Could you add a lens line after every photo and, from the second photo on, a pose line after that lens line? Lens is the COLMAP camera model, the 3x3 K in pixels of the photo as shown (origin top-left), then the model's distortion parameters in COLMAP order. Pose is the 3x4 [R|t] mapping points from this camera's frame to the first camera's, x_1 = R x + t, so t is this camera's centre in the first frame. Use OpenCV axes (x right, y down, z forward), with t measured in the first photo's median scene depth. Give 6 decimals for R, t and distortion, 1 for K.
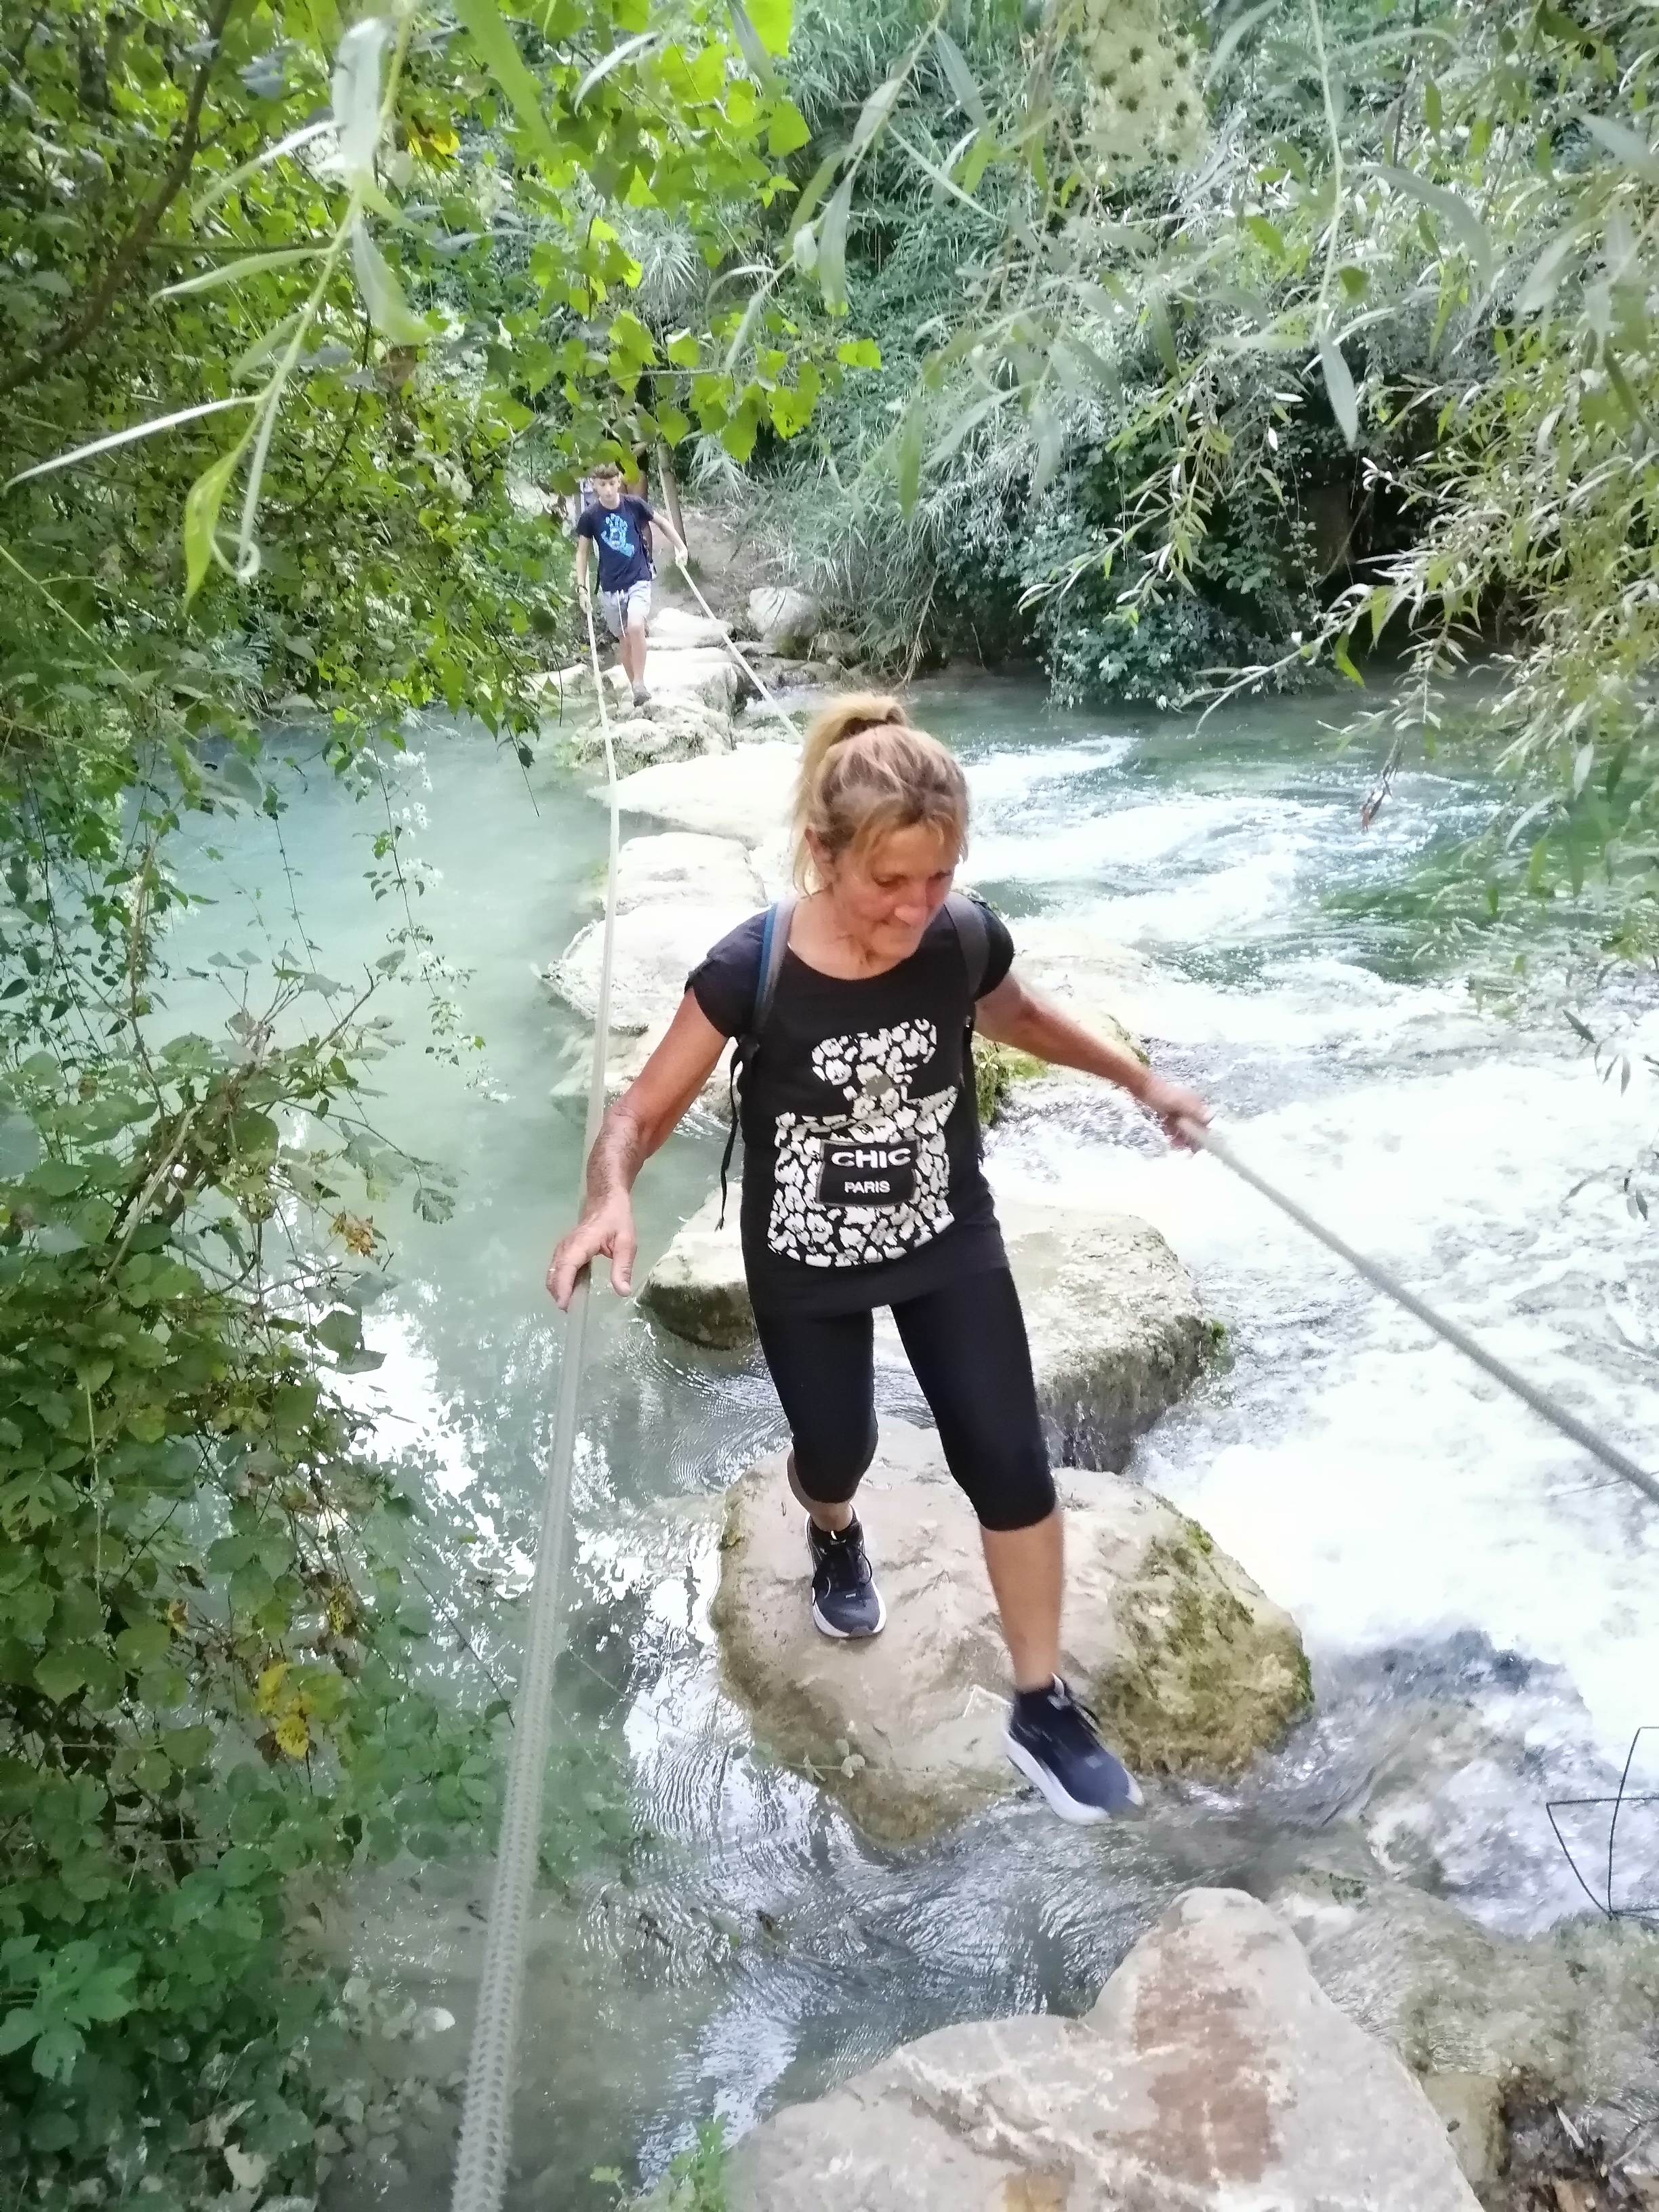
lens RADIAL K [[1674.3, 0, 839.6], [0, 1674.3, 1091.4], [0, 0, 1]] dist [-0.010581, 0.037368]
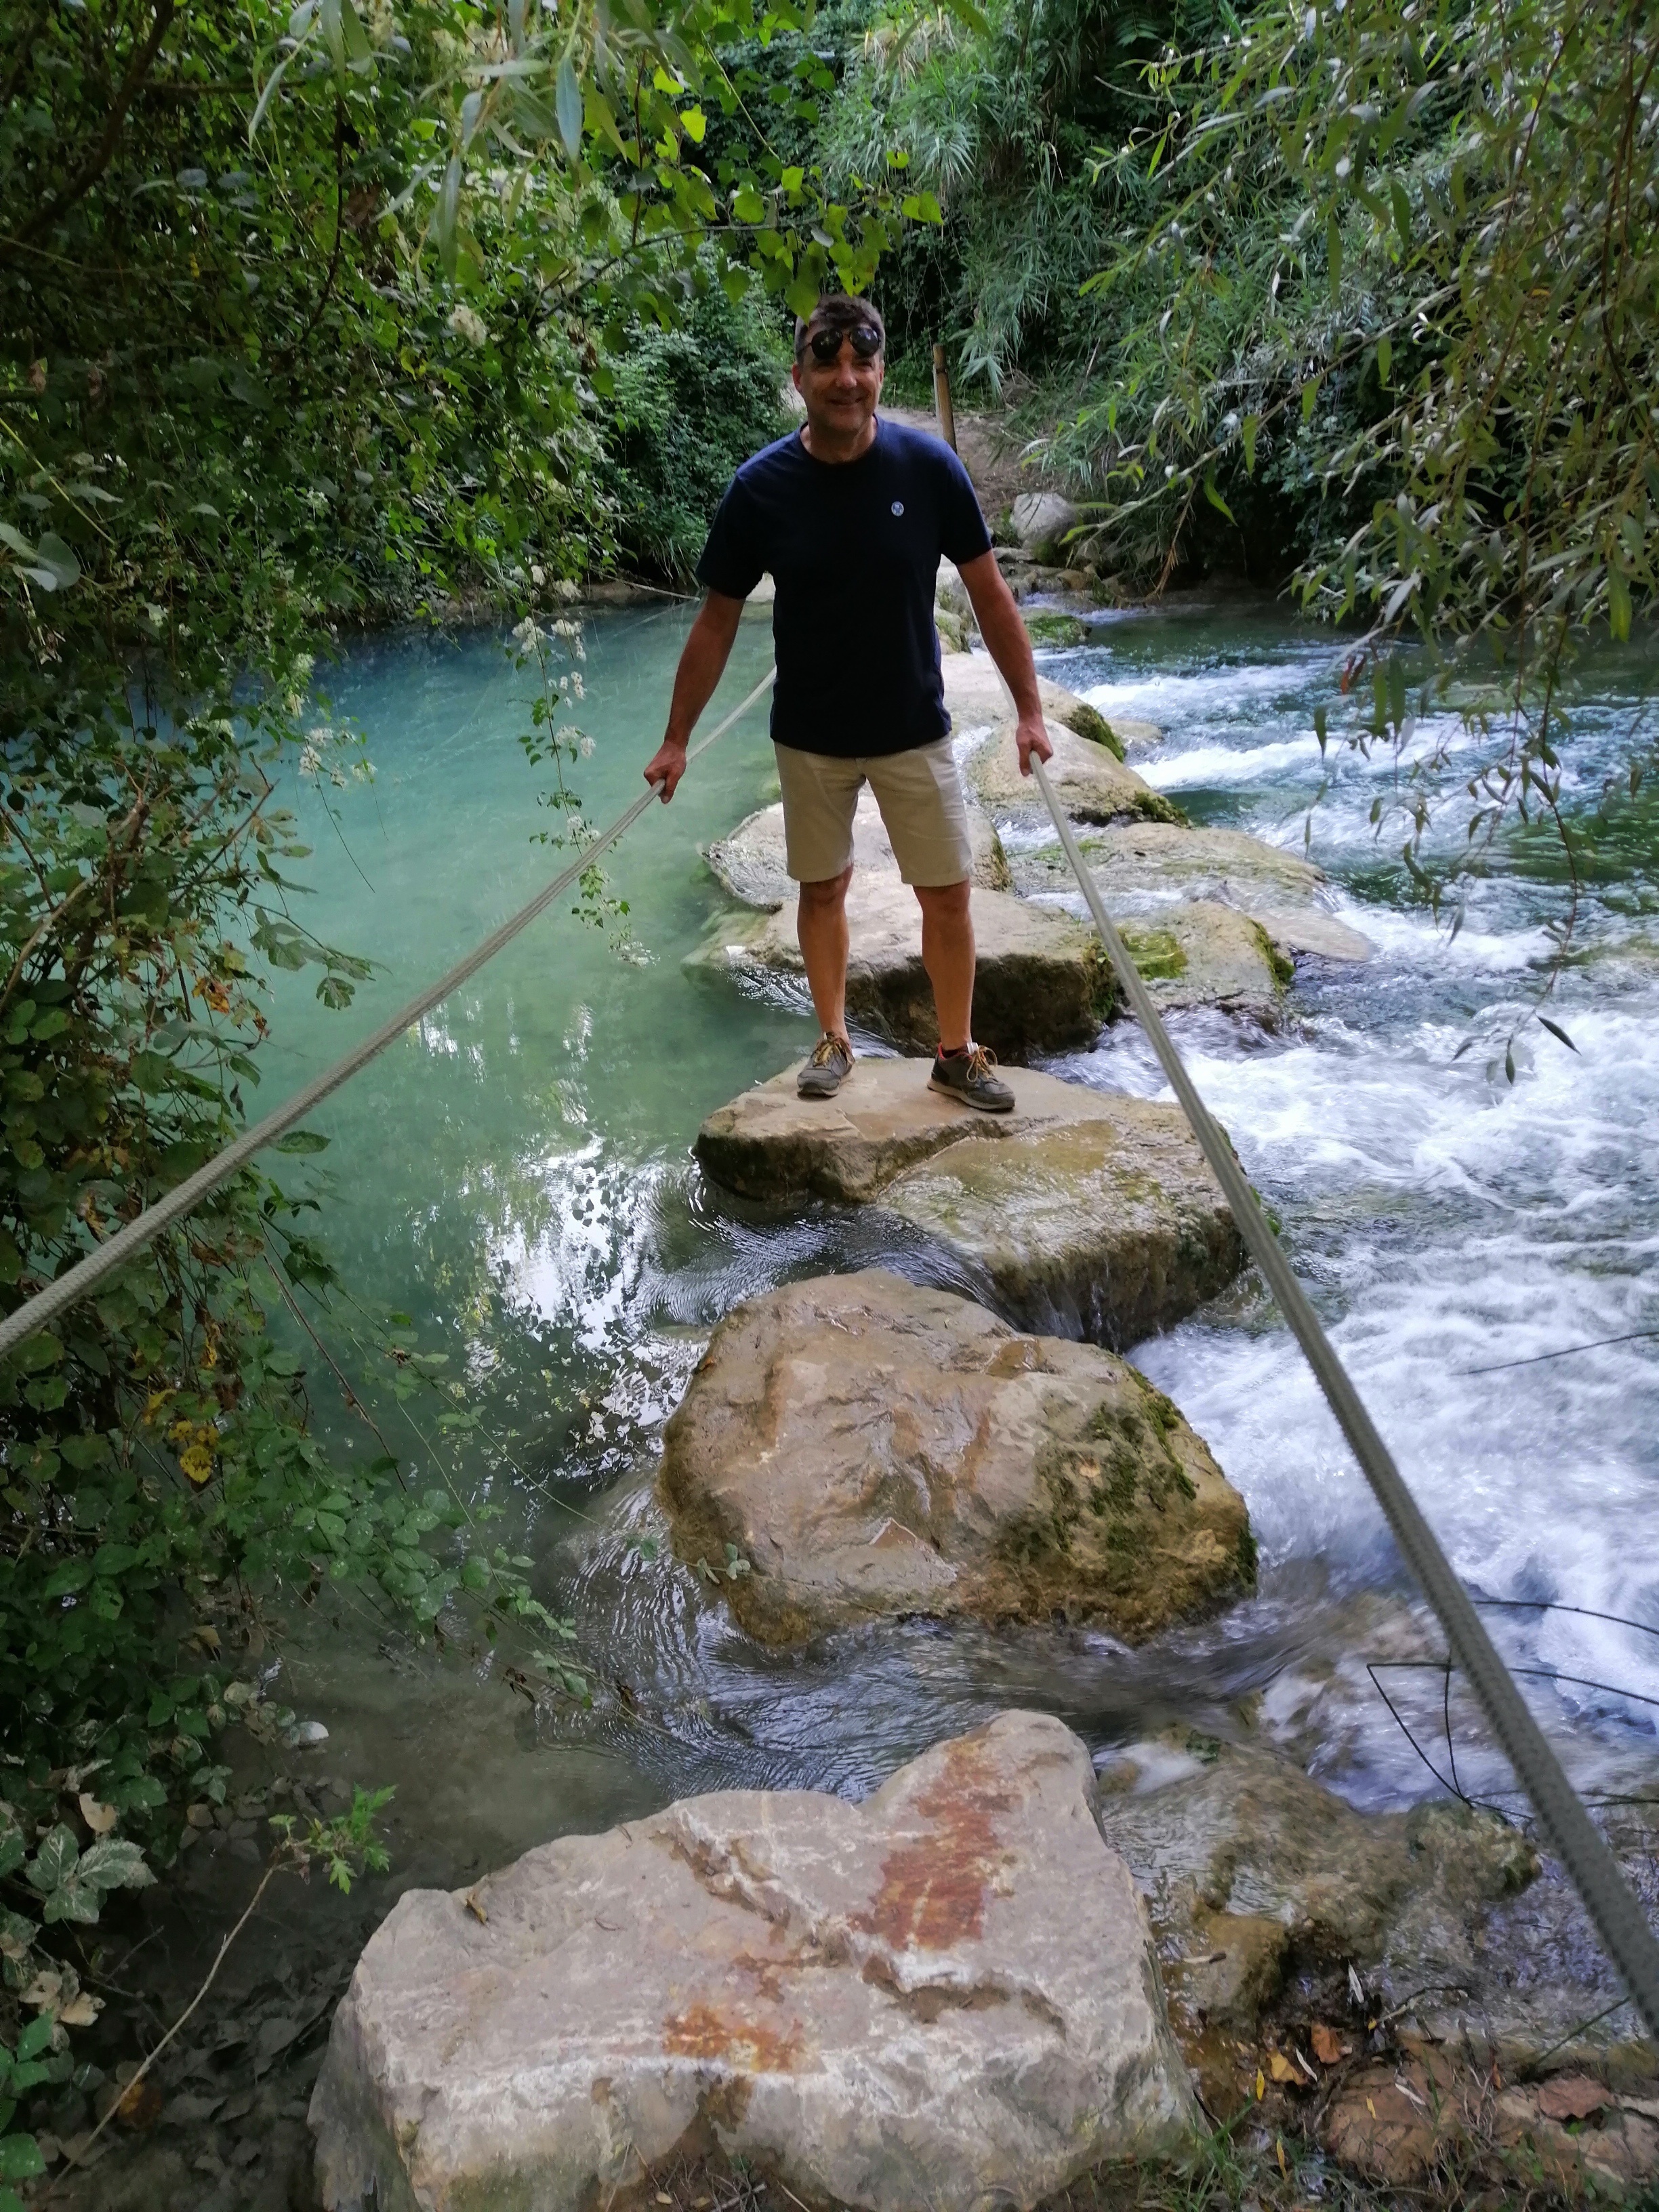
lens RADIAL K [[1674.3, 0, 839.6], [0, 1674.3, 1091.4], [0, 0, 1]] dist [-0.010581, 0.037368]
pose [[0.984670, 0.073826, -0.158031, 0.073951], [-0.066354, 0.996437, 0.052057, 0.015682], [0.161311, -0.040773, 0.986061, -0.004505]]
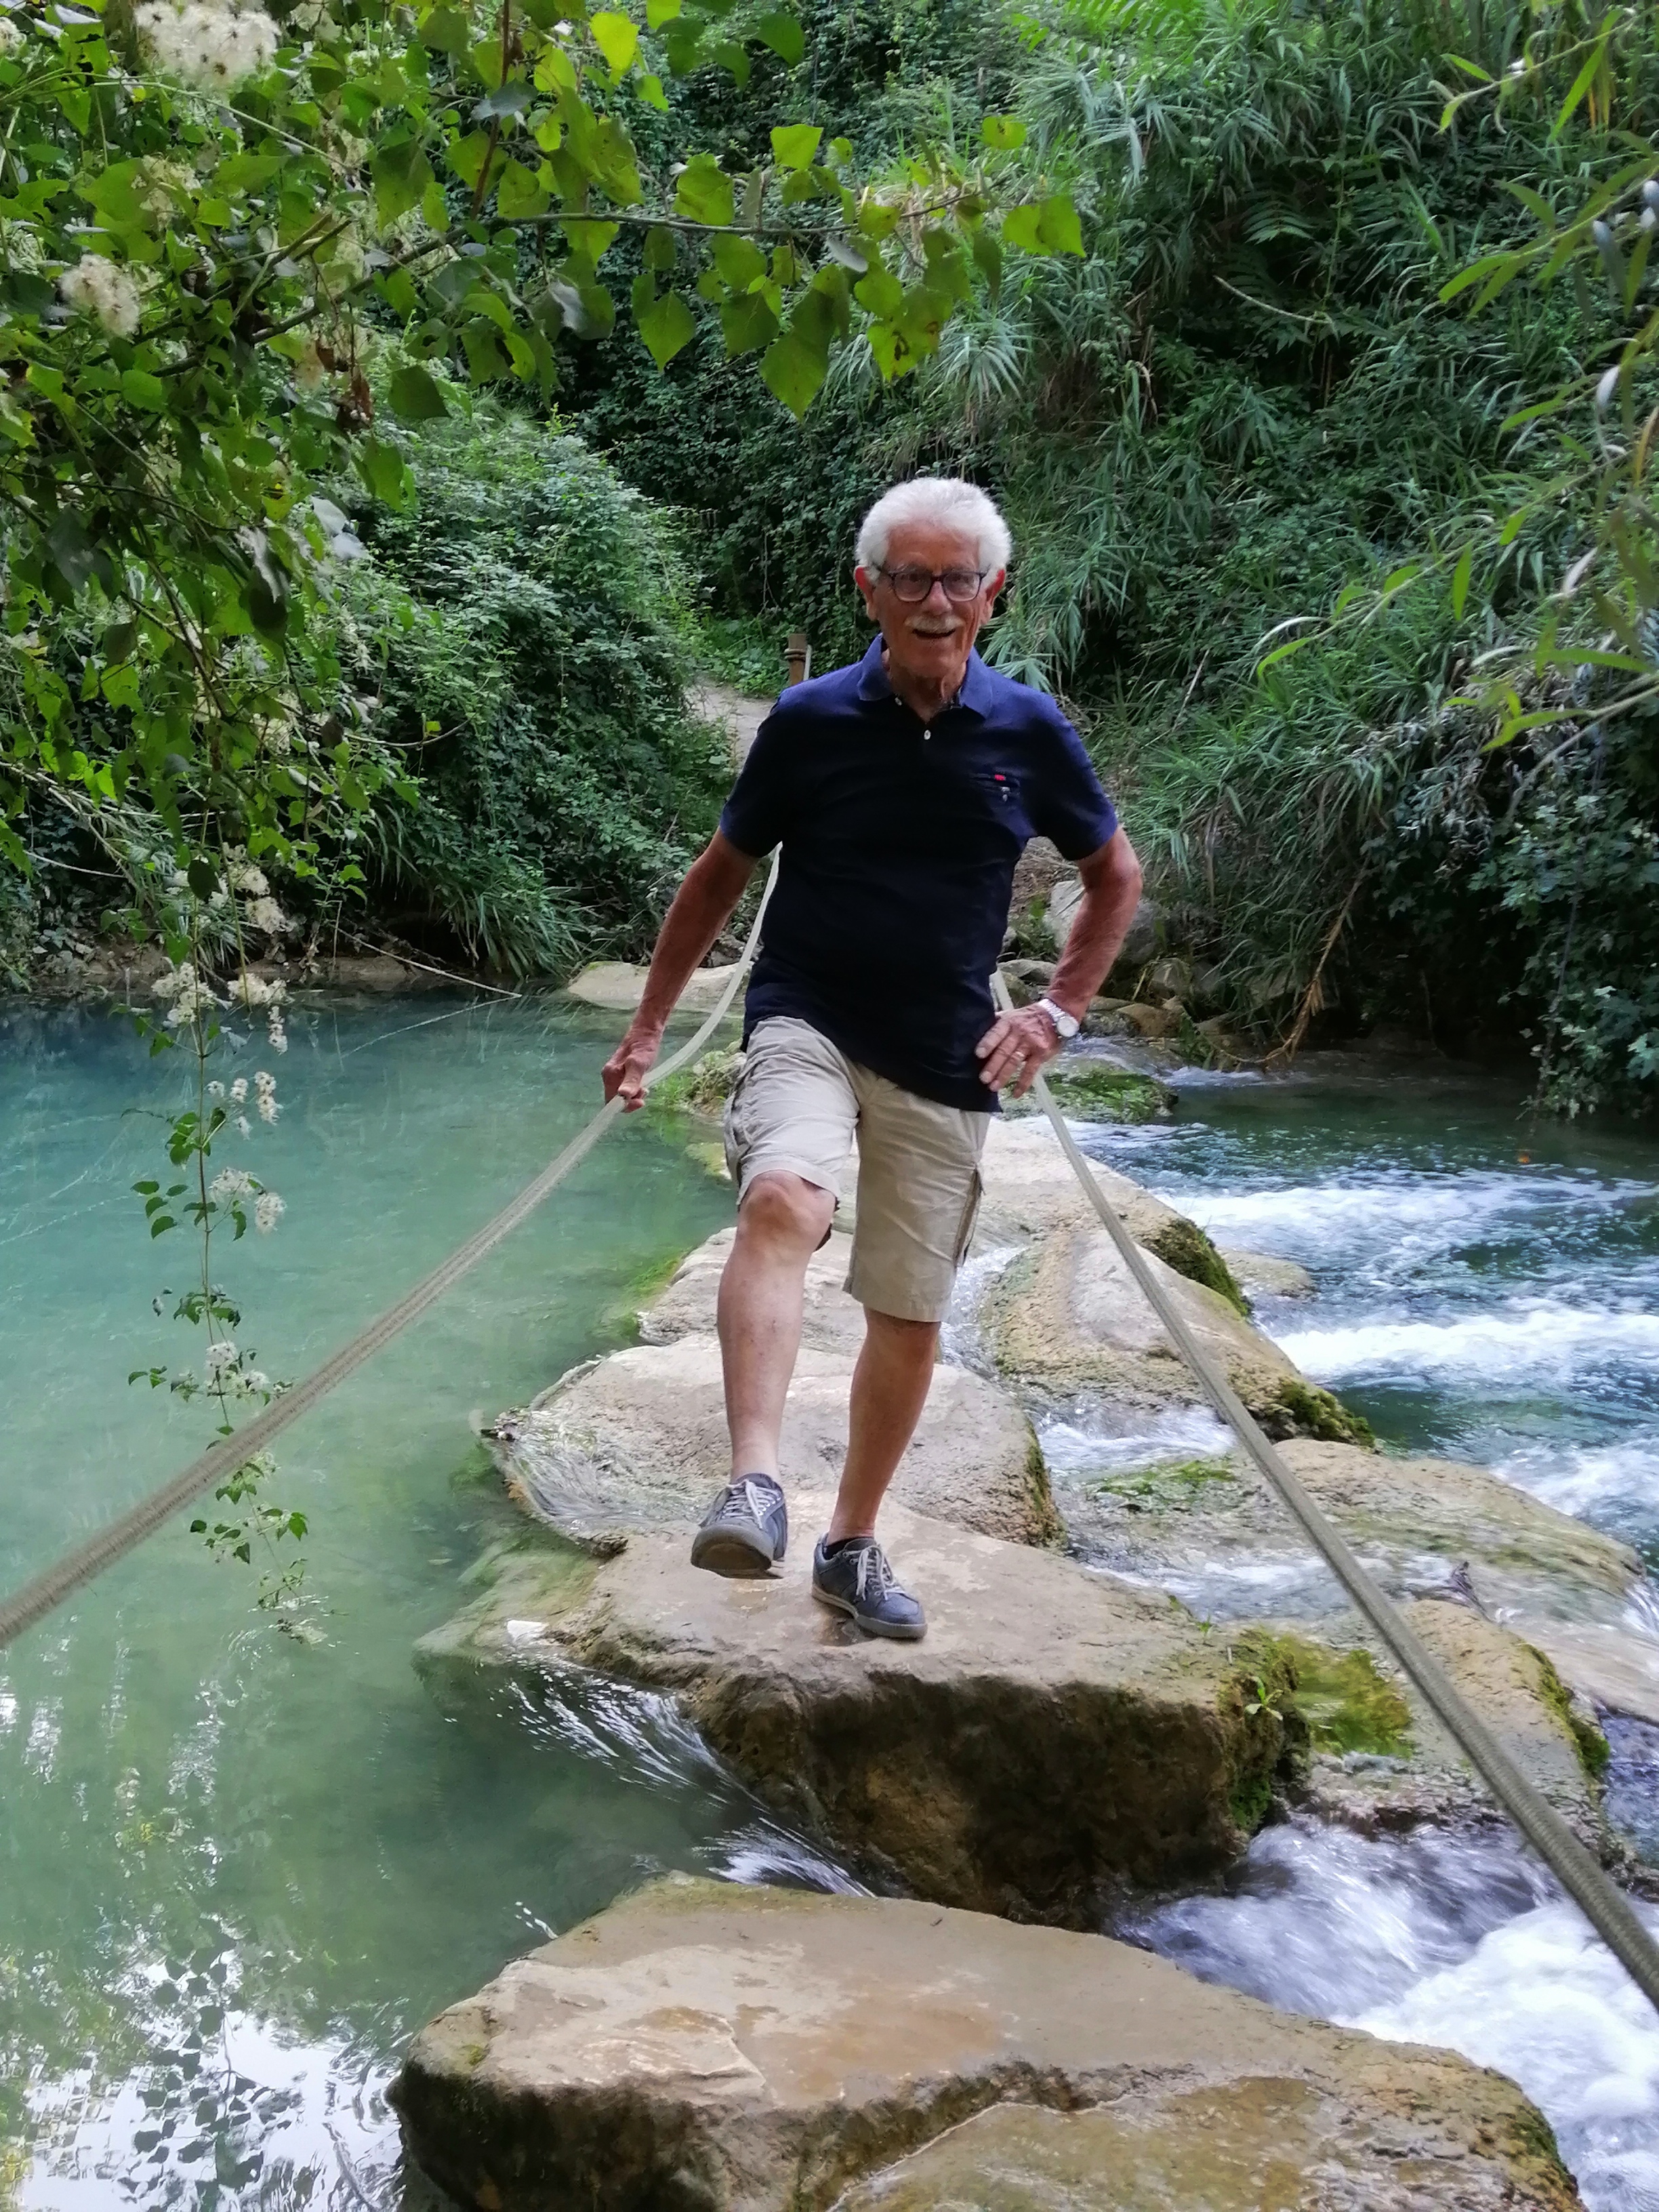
lens RADIAL K [[2791.1, 0, 829.5], [0, 2791.1, 1106.0], [0, 0, 1]] dist [0.062241, -0.270588]
pose [[0.983780, 0.113881, -0.138592, 0.043929], [-0.141607, 0.967320, -0.210332, 0.002976], [0.110110, 0.226546, 0.967757, 0.109300]]
